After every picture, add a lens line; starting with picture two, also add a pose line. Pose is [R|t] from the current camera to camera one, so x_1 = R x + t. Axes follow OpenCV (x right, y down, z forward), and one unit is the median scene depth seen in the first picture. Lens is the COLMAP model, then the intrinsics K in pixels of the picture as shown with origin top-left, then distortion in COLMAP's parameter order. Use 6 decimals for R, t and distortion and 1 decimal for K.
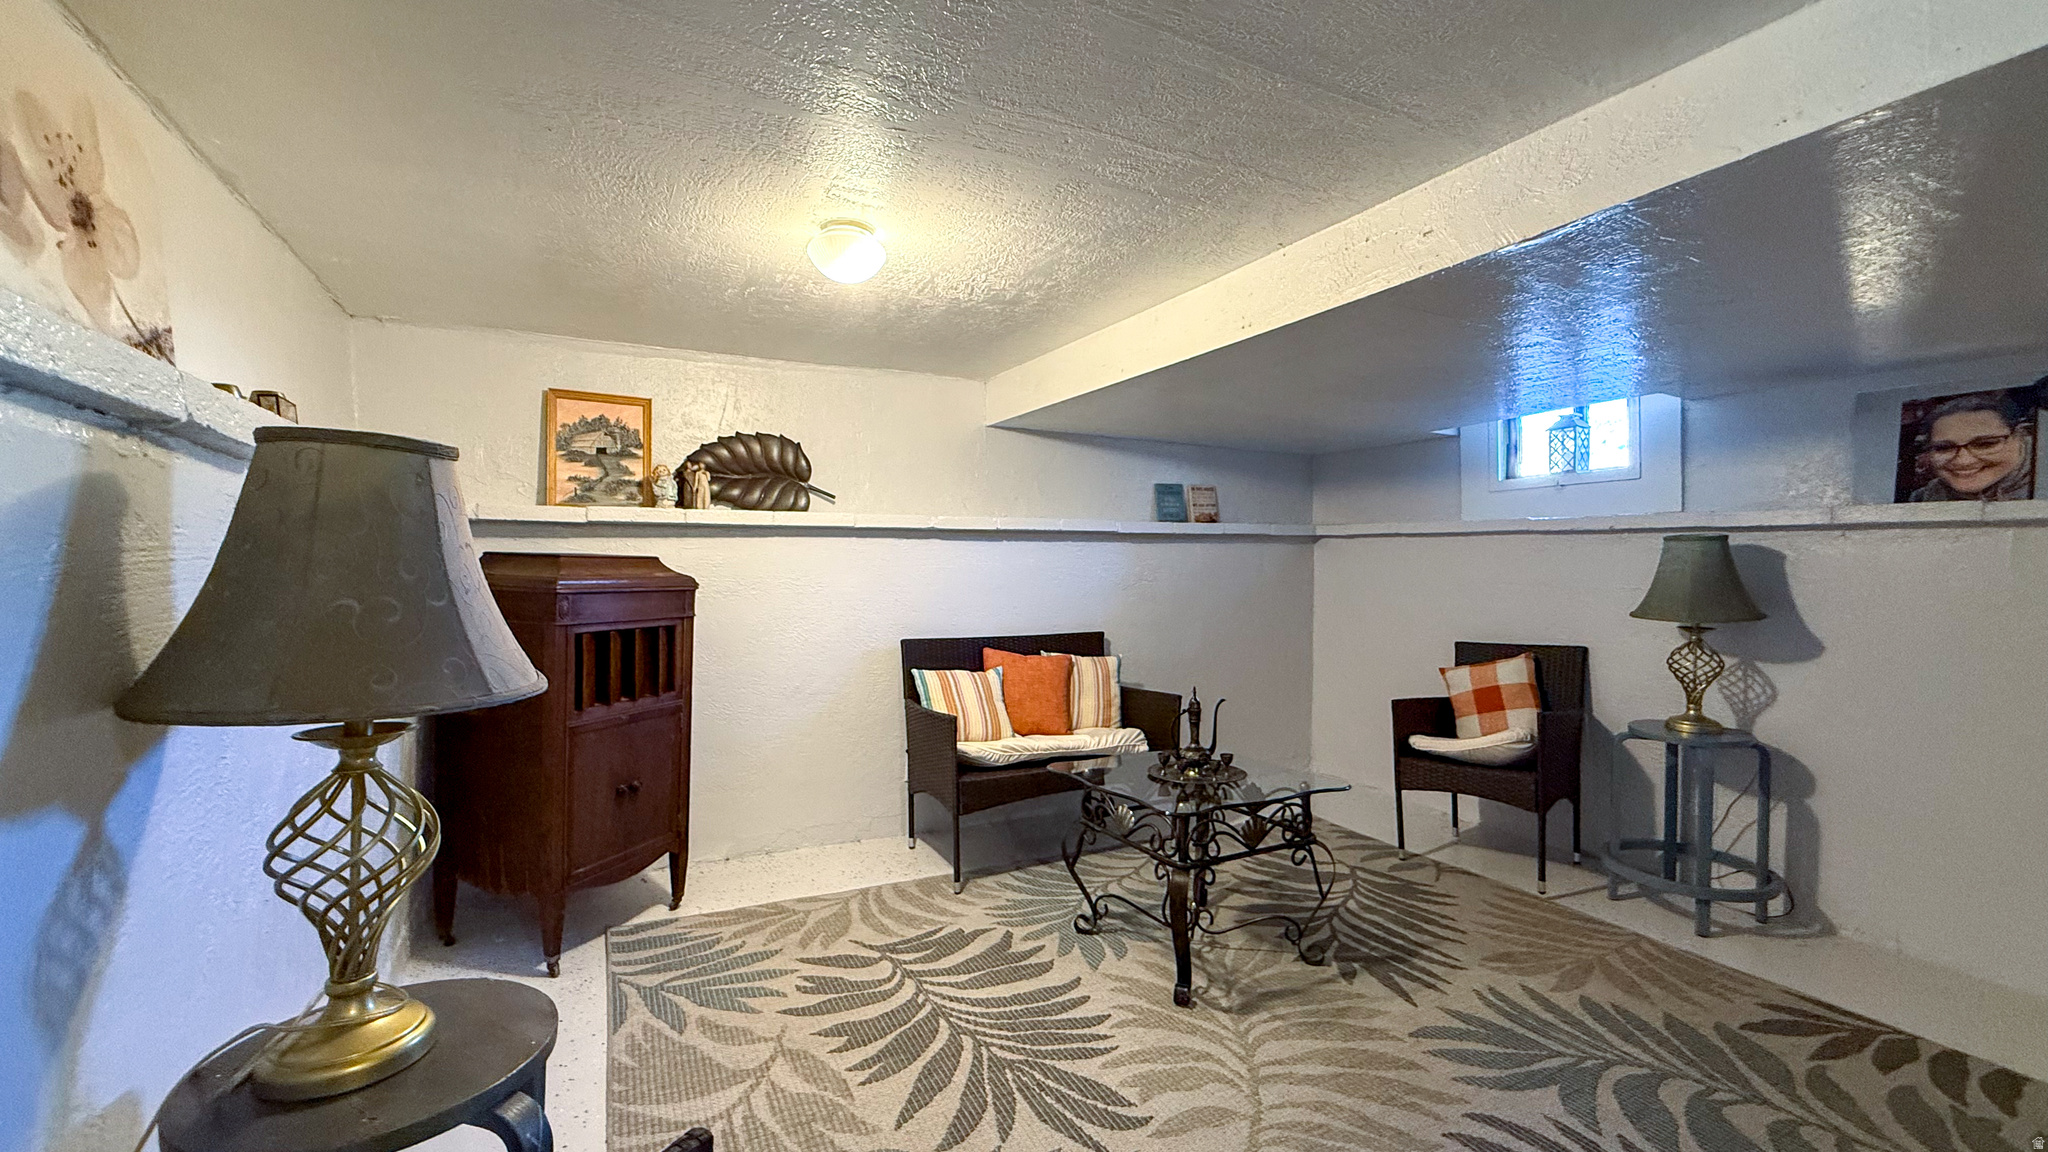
lens RADIAL K [[839.1, 0, 1033.0], [0, 839.1, 574.4], [0, 0, 1]] dist [0.002019, -0.000092]
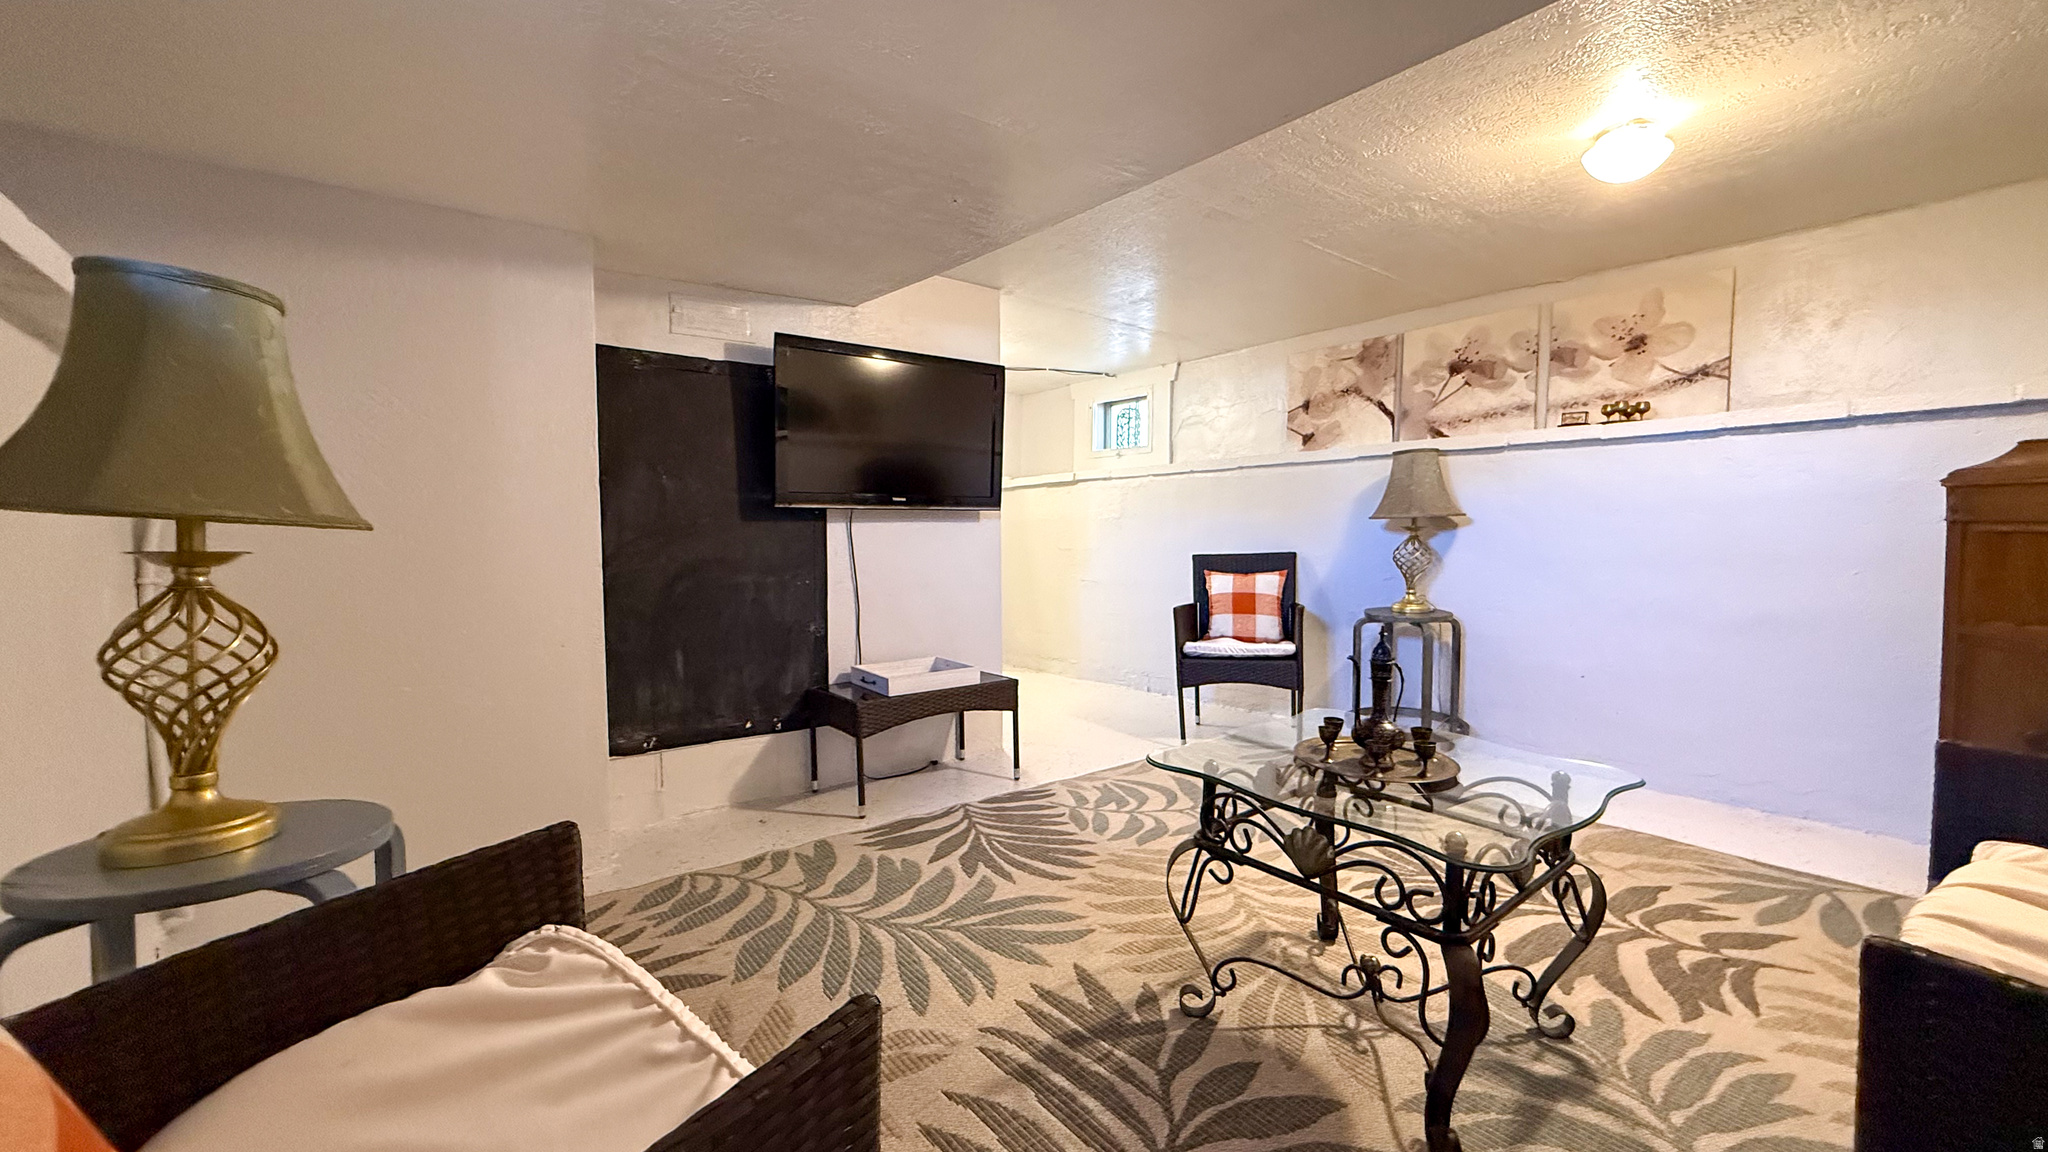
lens RADIAL K [[839.1, 0, 1020.9], [0, 839.1, 573.3], [0, 0, 1]] dist [0.002019, -0.000092]
pose [[-0.985775, 0.007842, -0.167885, 0.632777], [-0.002730, 0.998032, 0.062649, 0.059138], [0.168046, 0.062216, -0.983814, 1.757003]]
